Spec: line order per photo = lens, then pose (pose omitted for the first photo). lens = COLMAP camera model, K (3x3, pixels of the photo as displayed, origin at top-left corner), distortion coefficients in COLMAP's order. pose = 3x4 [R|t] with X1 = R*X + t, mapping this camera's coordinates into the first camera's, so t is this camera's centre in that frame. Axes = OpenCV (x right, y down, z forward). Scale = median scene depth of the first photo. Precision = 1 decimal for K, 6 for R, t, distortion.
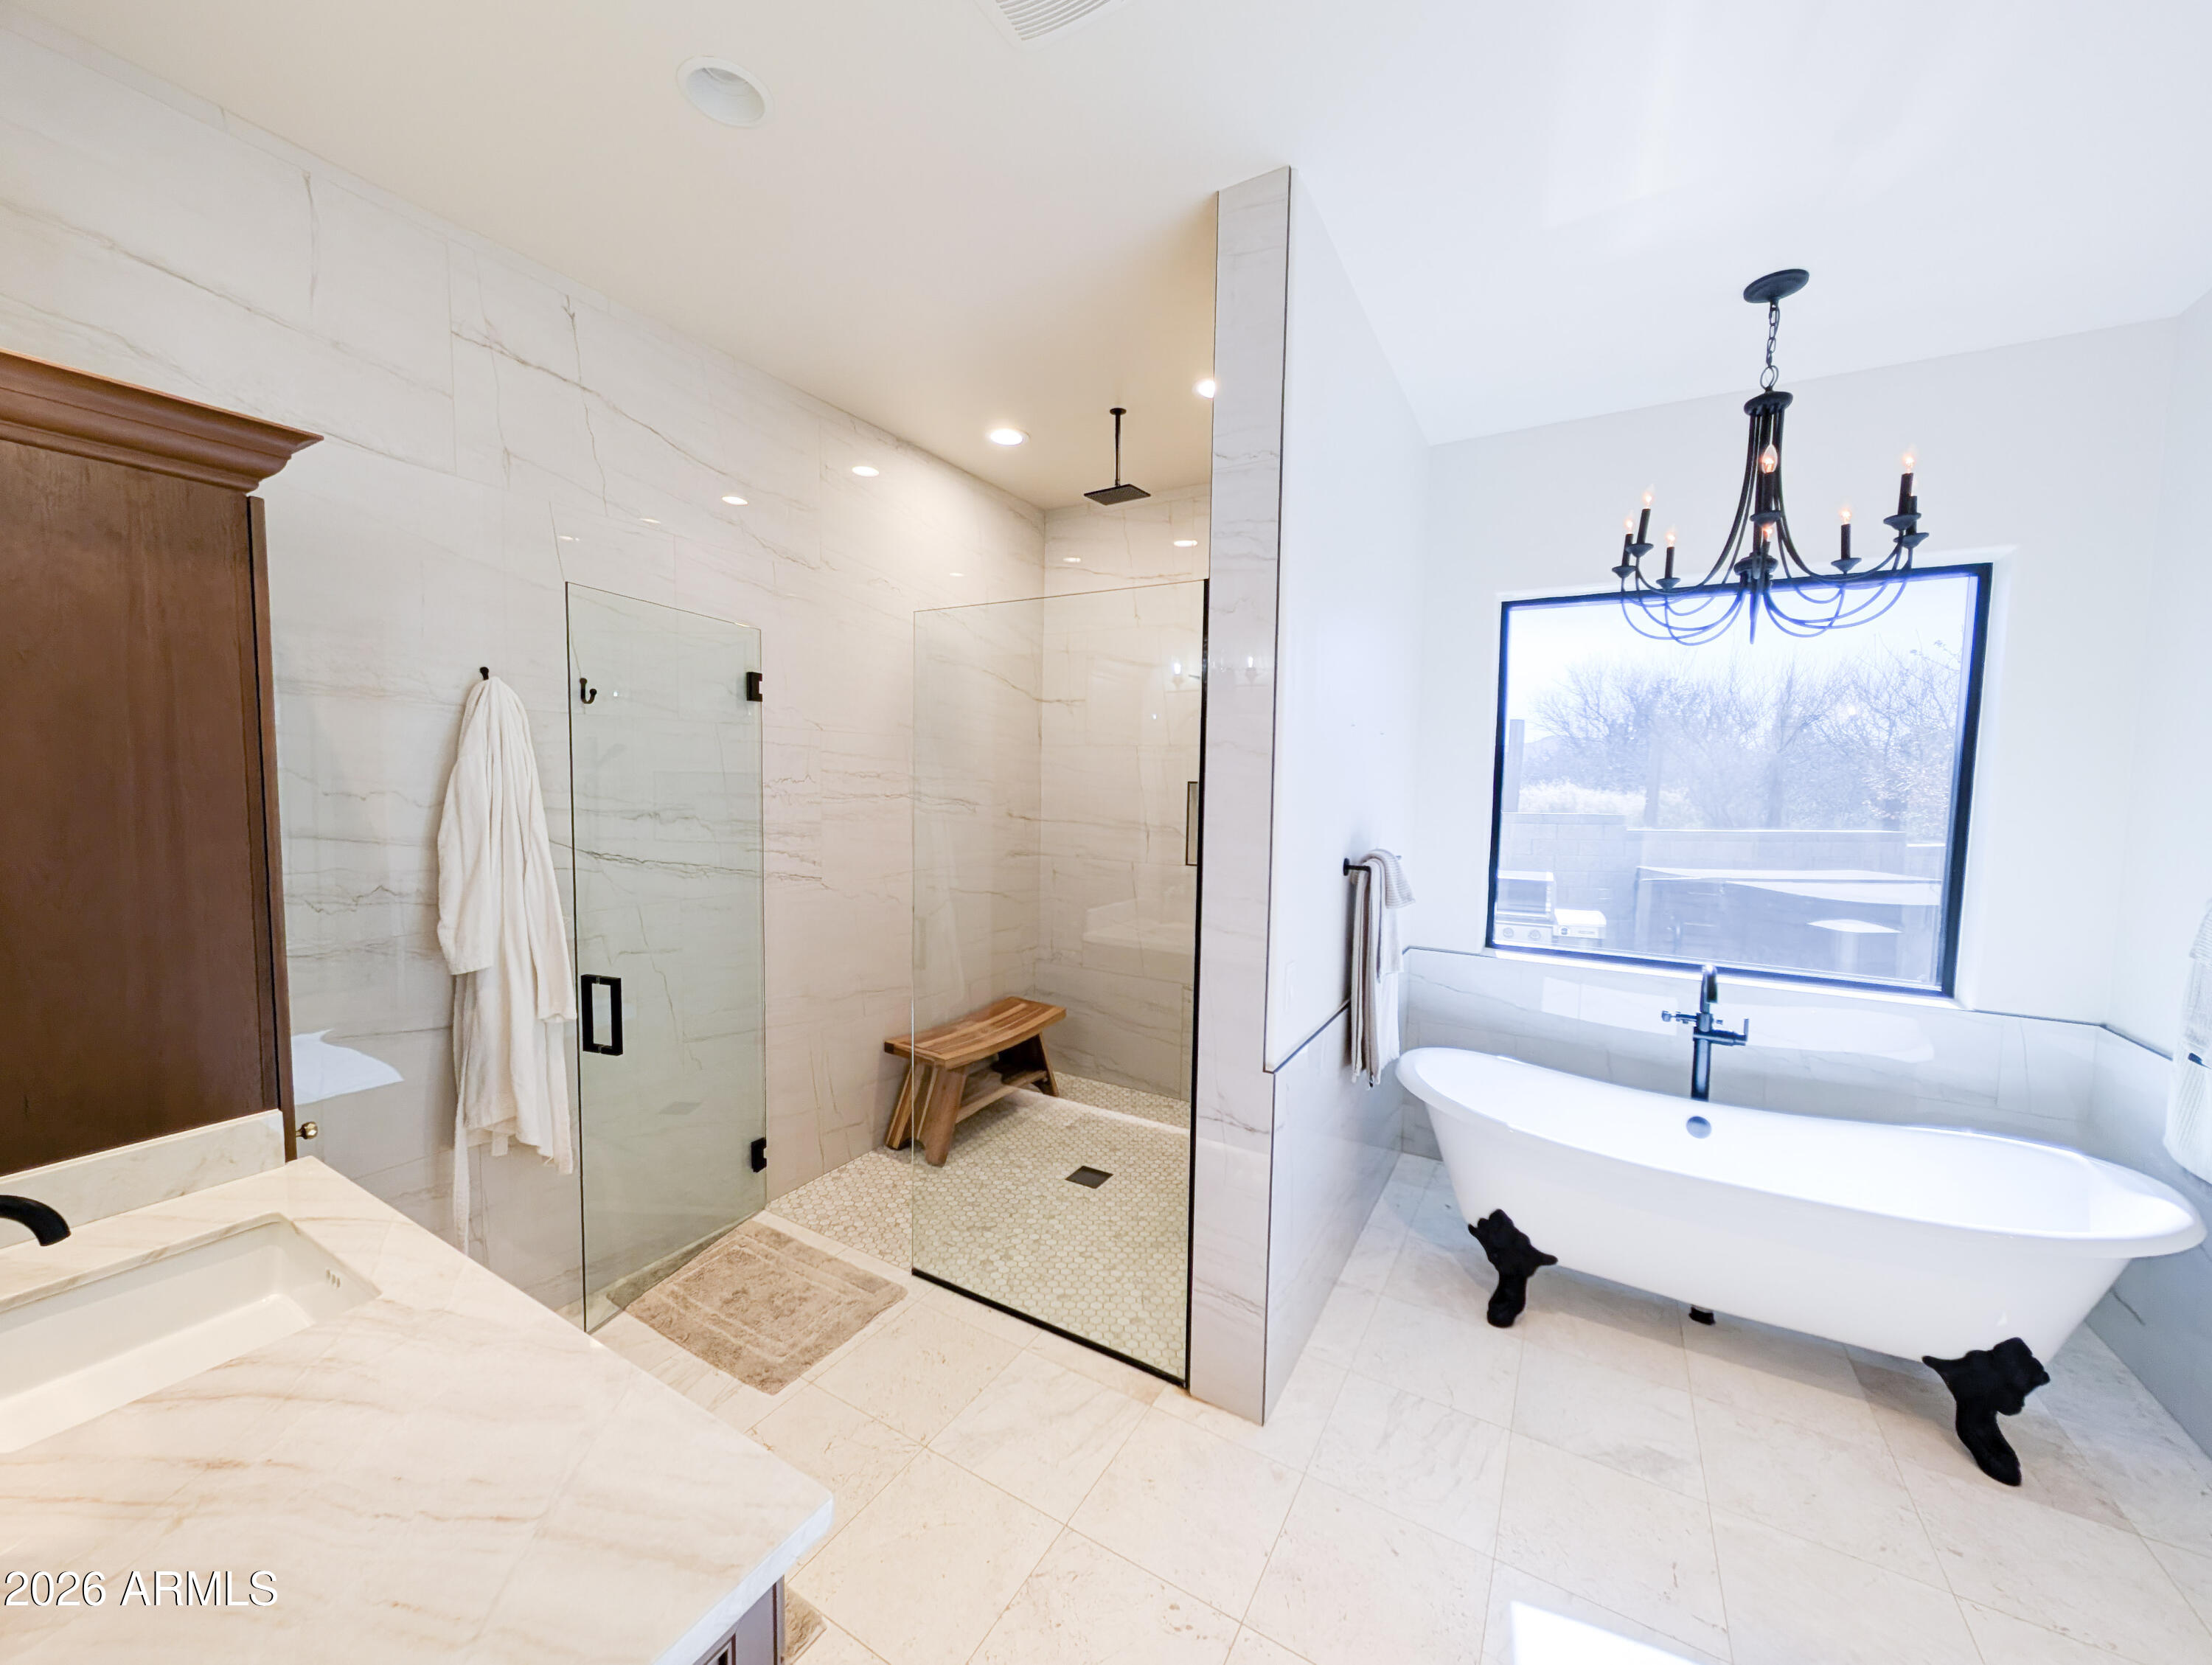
lens RADIAL K [[834.3, 0, 1103.3], [0, 834.3, 832.1], [0, 0, 1]] dist [0.001955, 0.000116]
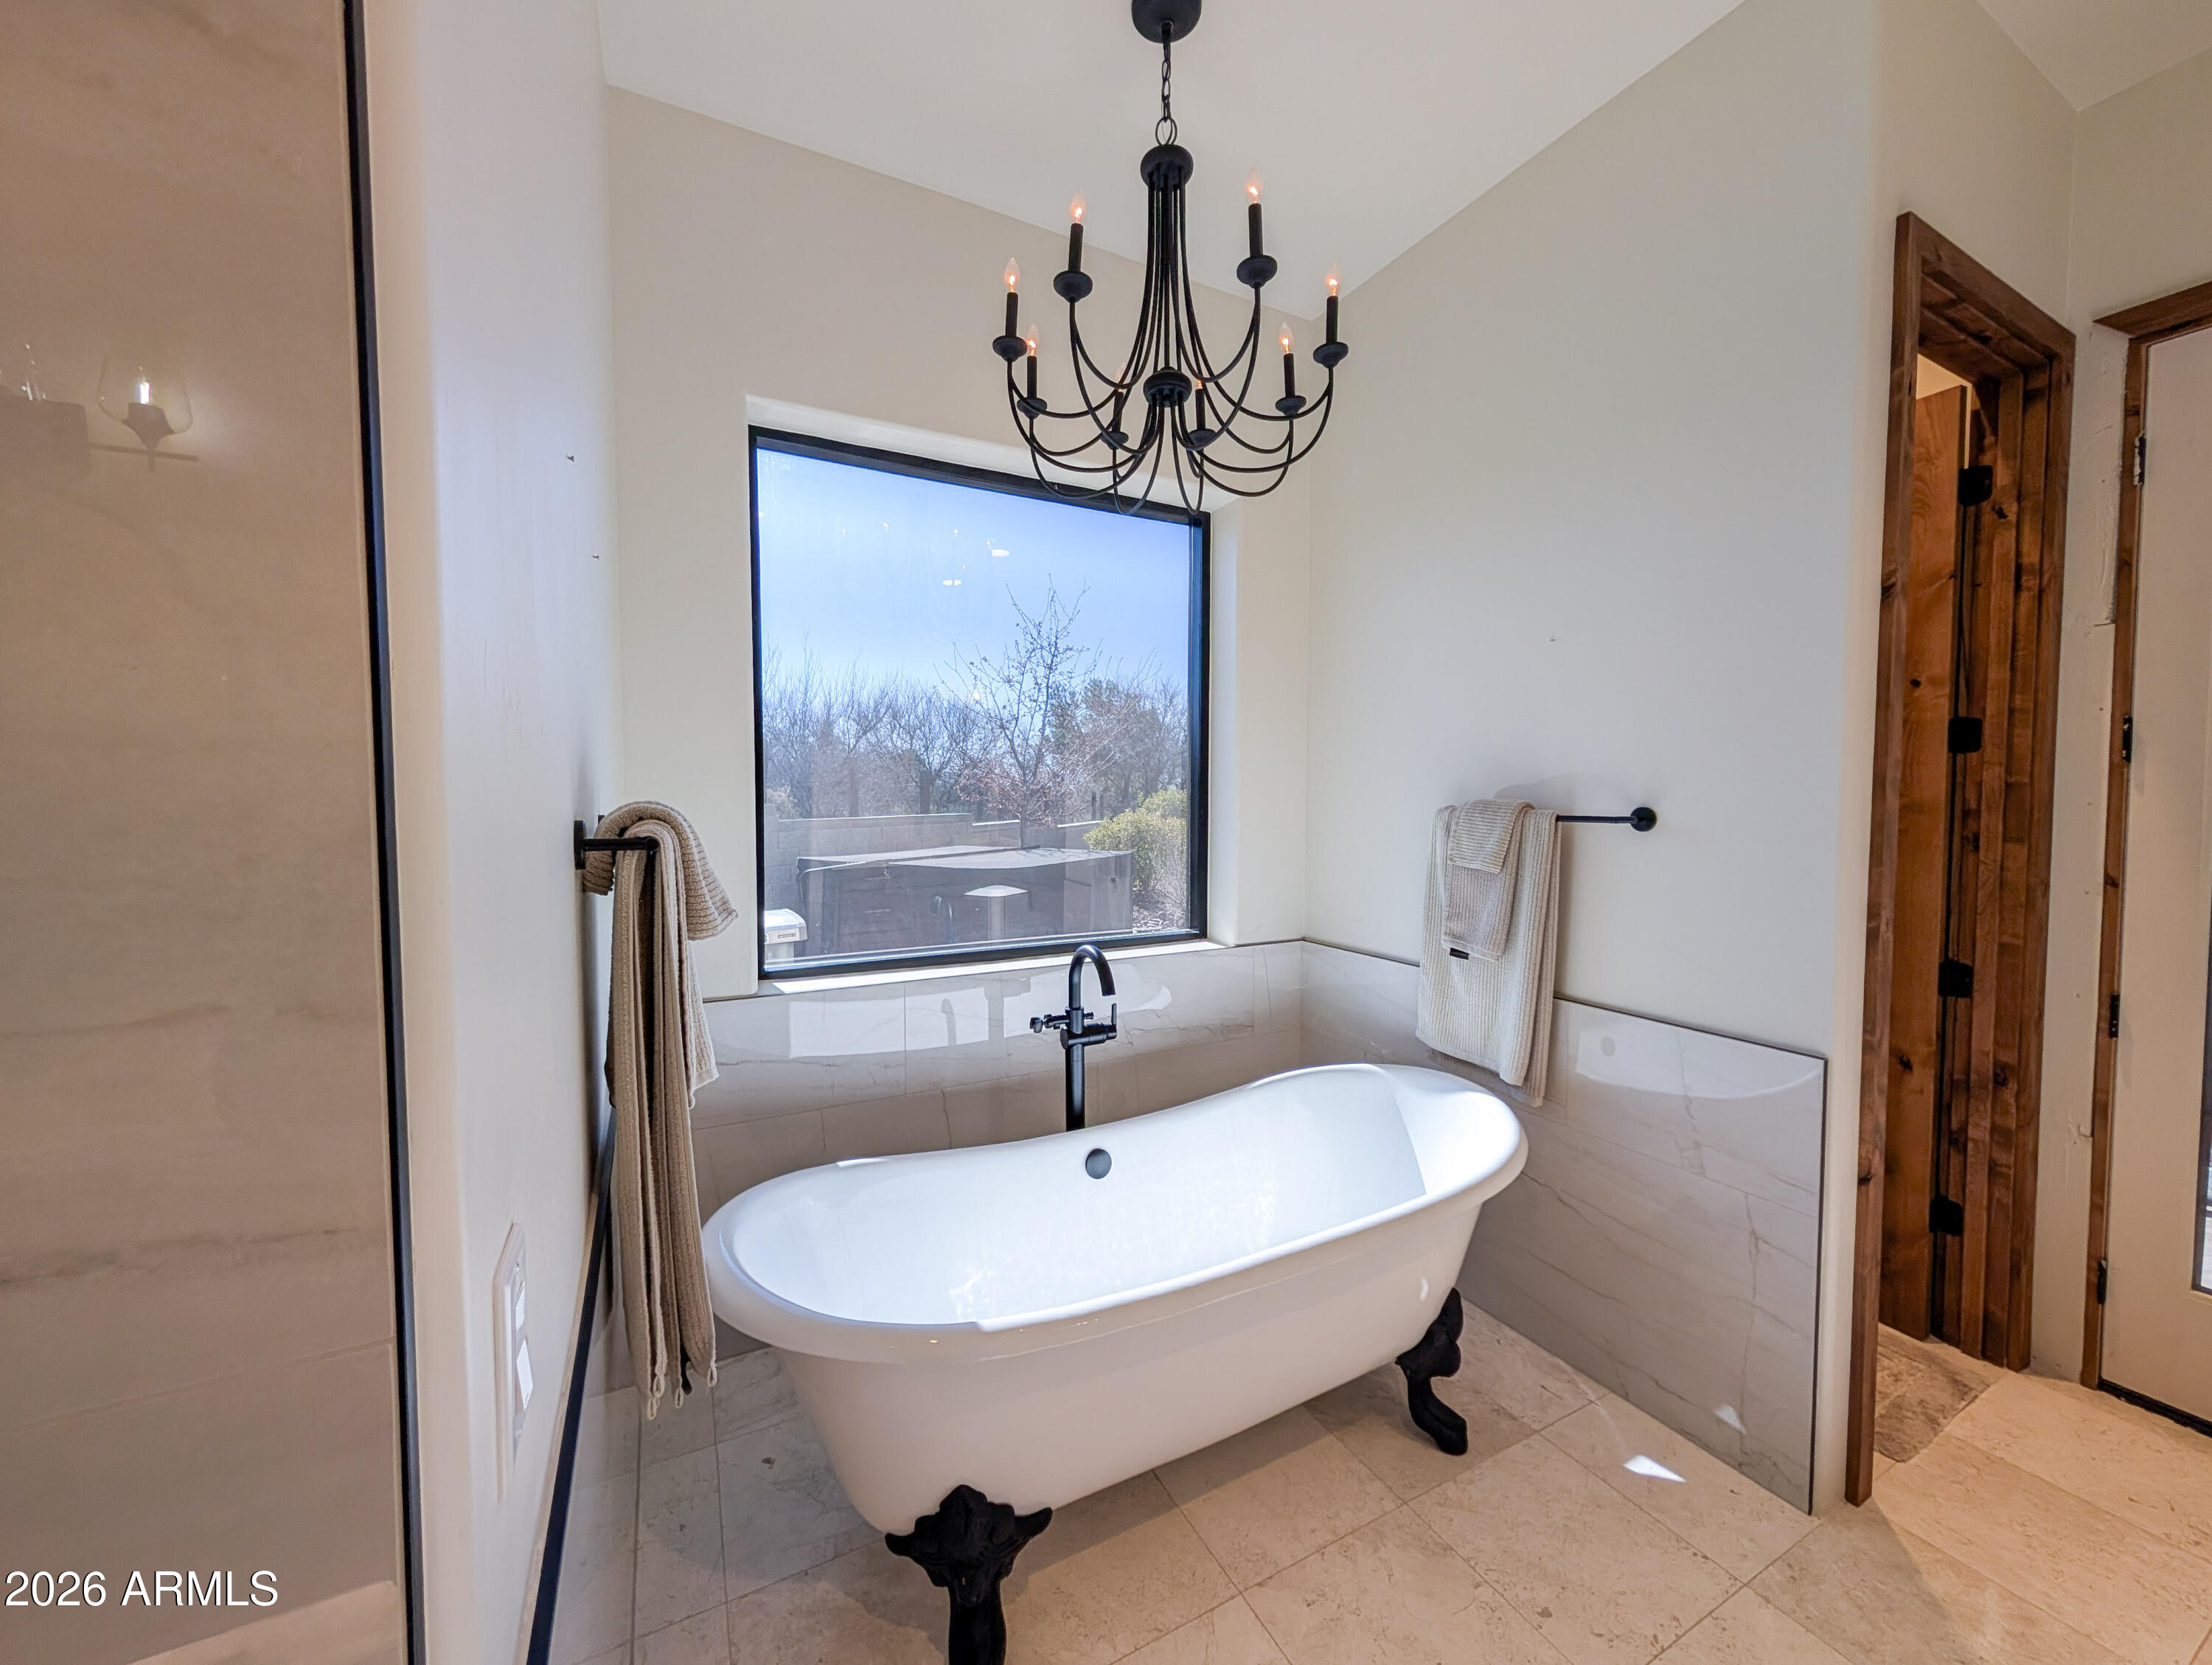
lens RADIAL K [[834.3, 0, 1103.3], [0, 834.3, 832.1], [0, 0, 1]] dist [0.001955, 0.000116]
pose [[0.528804, -0.052873, 0.847096, 0.097590], [0.065095, 0.997645, 0.021633, 0.041538], [-0.846244, 0.043702, 0.531000, 0.583974]]
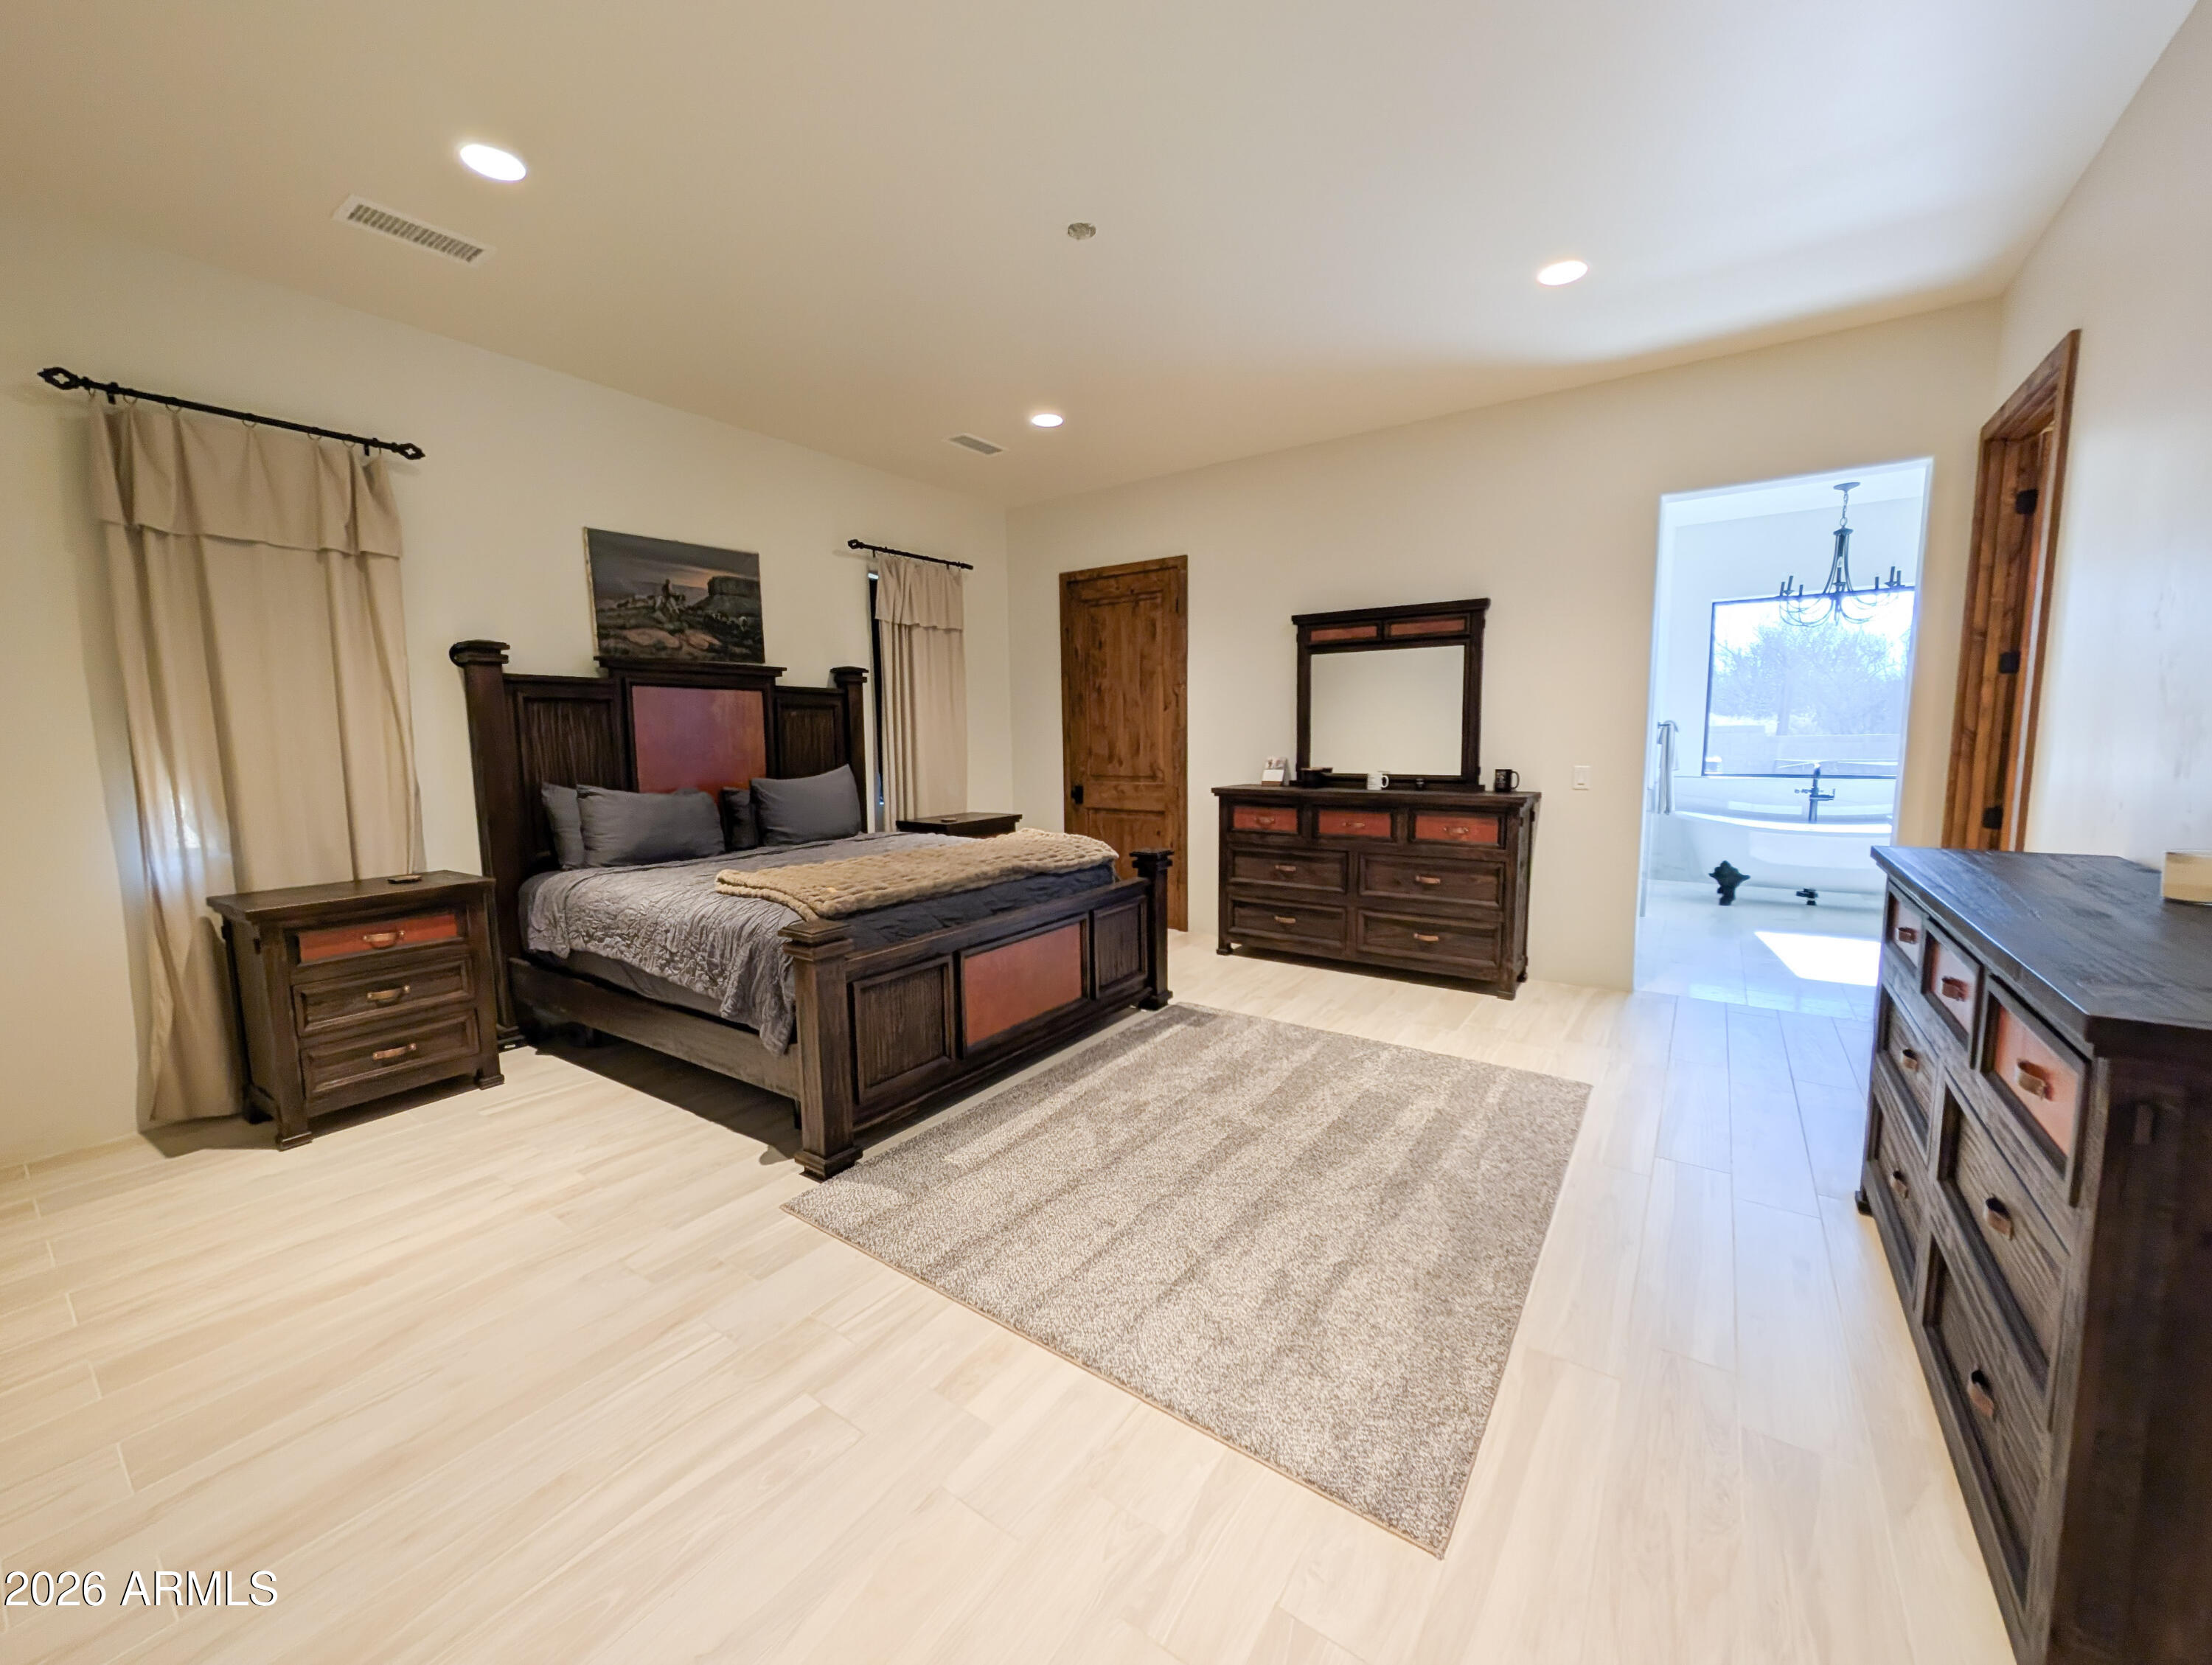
lens RADIAL K [[854.8, 0, 1106.5], [0, 854.8, 830.9], [0, 0, 1]] dist [0.000595, -0.000052]
pose [[0.996271, -0.020853, -0.083716, -1.054415], [0.024798, 0.998617, 0.046357, 0.183754], [0.082634, -0.048260, 0.995411, -1.549136]]
